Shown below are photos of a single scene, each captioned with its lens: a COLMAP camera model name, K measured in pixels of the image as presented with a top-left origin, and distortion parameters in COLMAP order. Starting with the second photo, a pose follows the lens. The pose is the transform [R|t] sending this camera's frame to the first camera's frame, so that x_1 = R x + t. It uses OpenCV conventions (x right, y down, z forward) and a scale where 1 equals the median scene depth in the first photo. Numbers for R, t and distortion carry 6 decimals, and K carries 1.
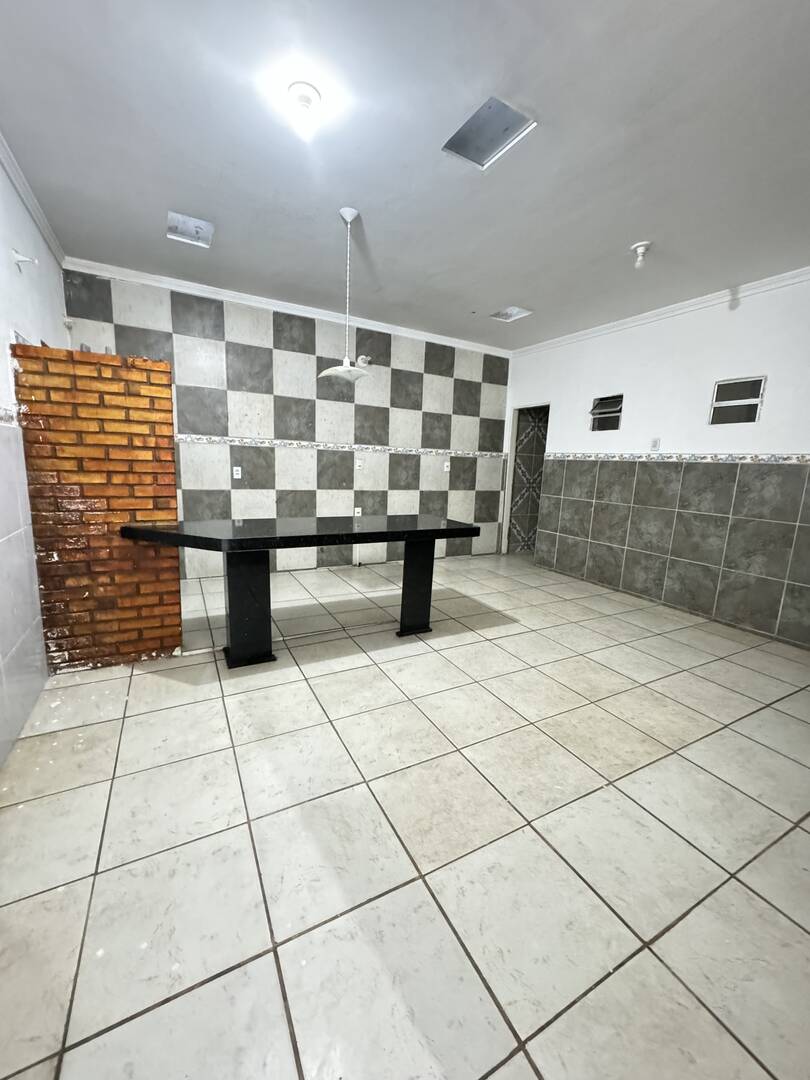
lens RADIAL K [[431.3, 0, 407.6], [0, 431.3, 539.0], [0, 0, 1]] dist [0.000594, 0.000034]
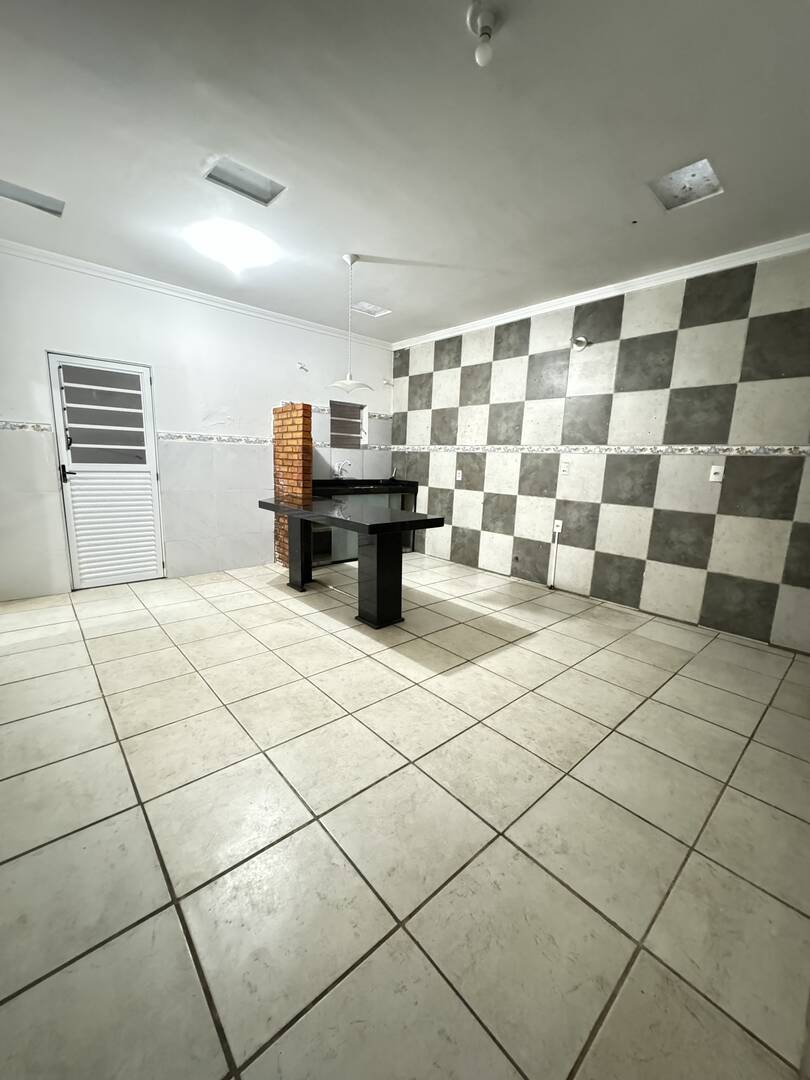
lens RADIAL K [[431.3, 0, 406.2], [0, 431.3, 540.2], [0, 0, 1]] dist [0.000594, 0.000034]
pose [[0.224629, 0.147756, -0.963177, 0.697036], [-0.195173, 0.975230, 0.104088, -0.069881], [0.954699, 0.164605, 0.247903, 0.560618]]
